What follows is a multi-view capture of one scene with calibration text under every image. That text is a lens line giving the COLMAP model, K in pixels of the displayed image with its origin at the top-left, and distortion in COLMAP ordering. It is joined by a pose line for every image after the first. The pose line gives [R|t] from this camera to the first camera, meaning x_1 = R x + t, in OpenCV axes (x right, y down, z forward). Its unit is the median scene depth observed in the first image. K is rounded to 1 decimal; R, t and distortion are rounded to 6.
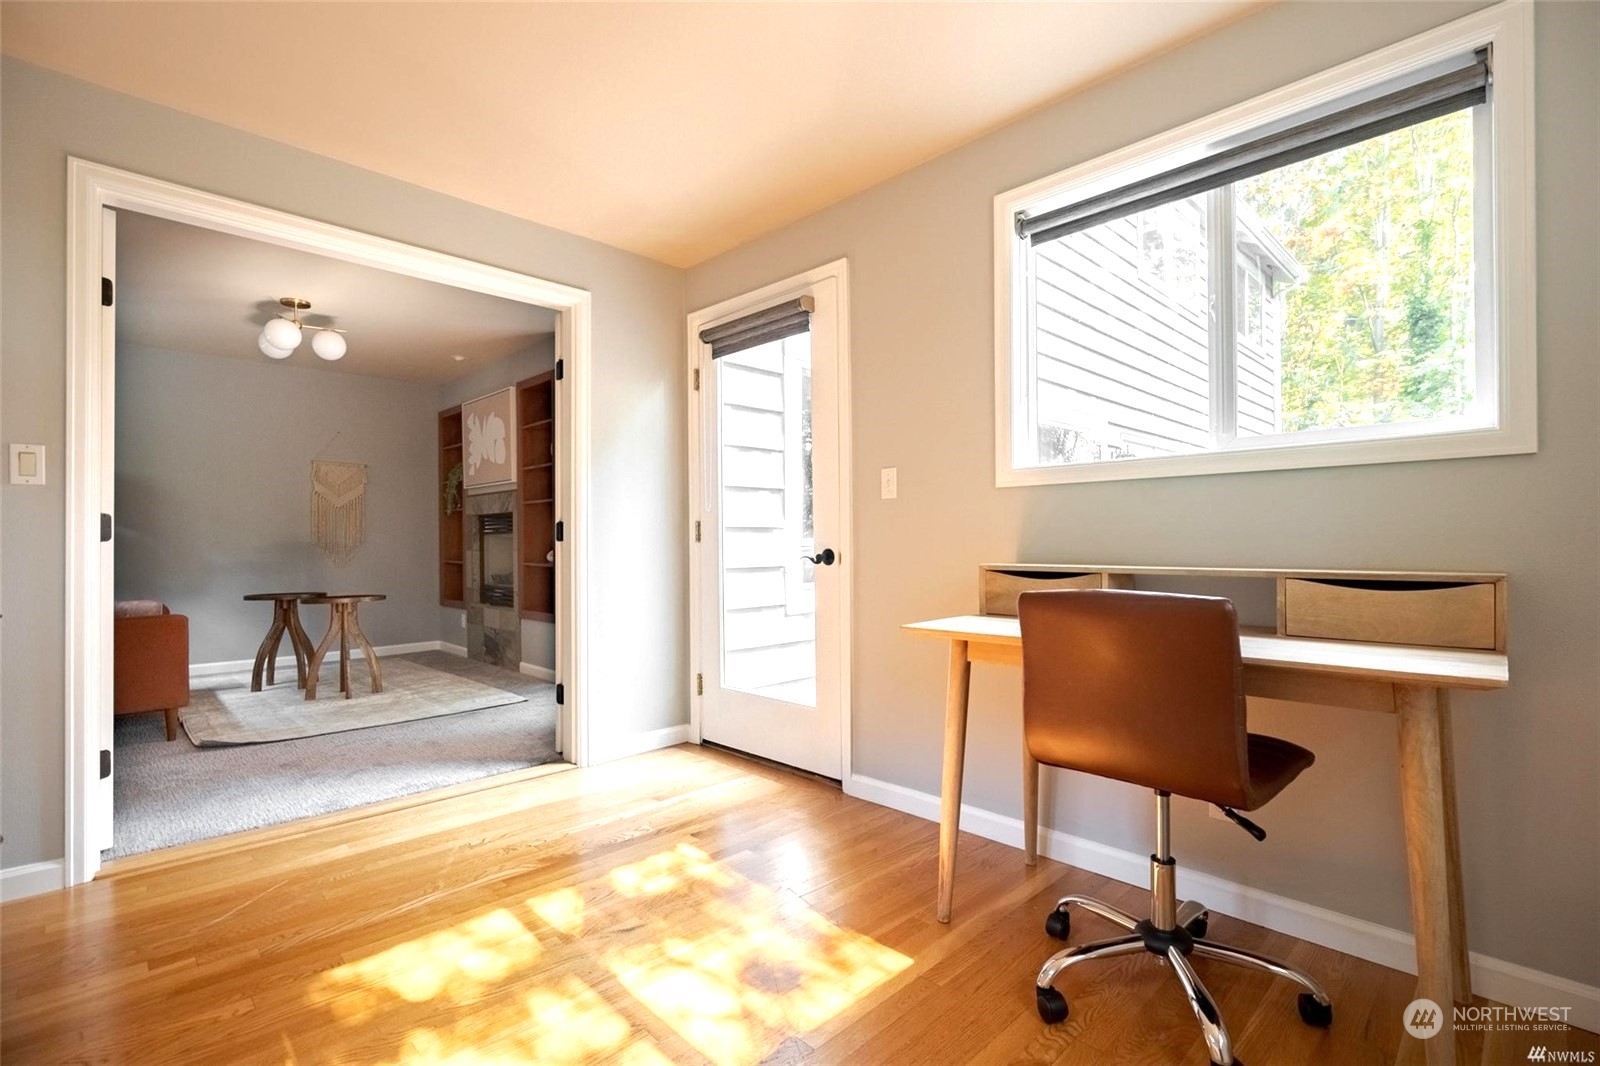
lens RADIAL K [[737.1, 0, 808.4], [0, 737.1, 538.1], [0, 0, 1]] dist [-0.013498, -0.000018]
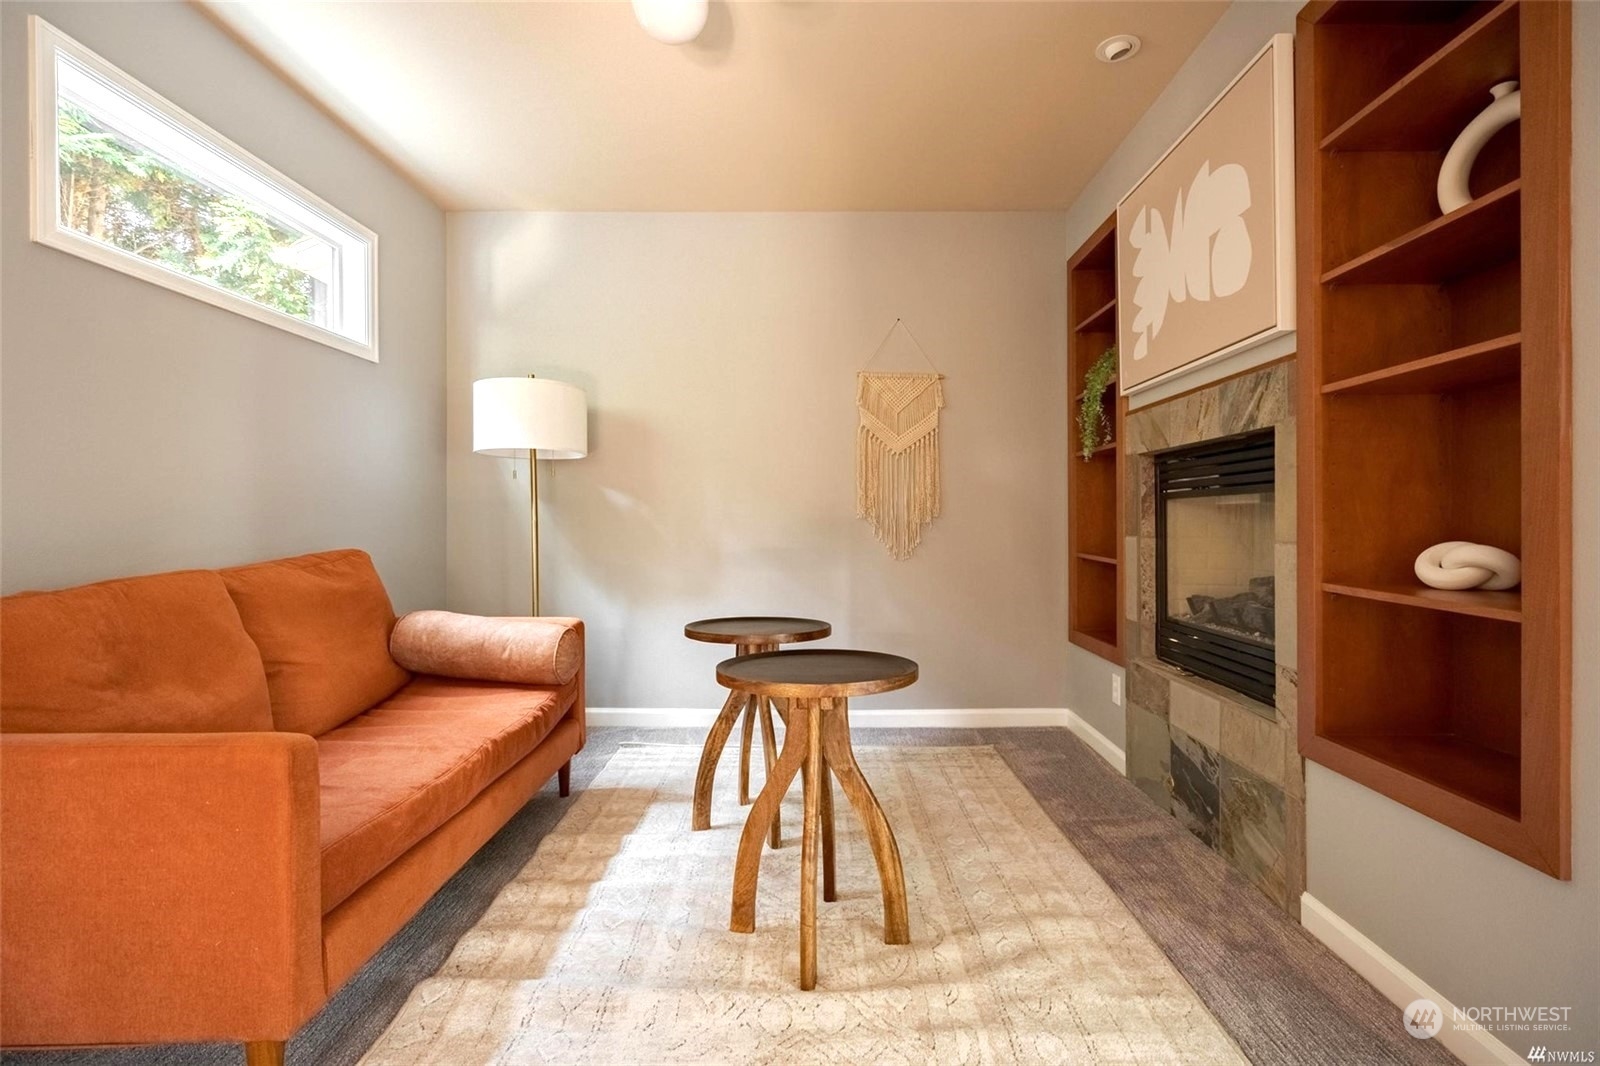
lens RADIAL K [[737.1, 0, 809.3], [0, 737.1, 523.9], [0, 0, 1]] dist [-0.013498, -0.000018]
pose [[0.690673, 0.011239, -0.723079, -0.278531], [0.001094, 0.999862, 0.016586, 0.002759], [0.723166, -0.012247, 0.690566, 0.560231]]
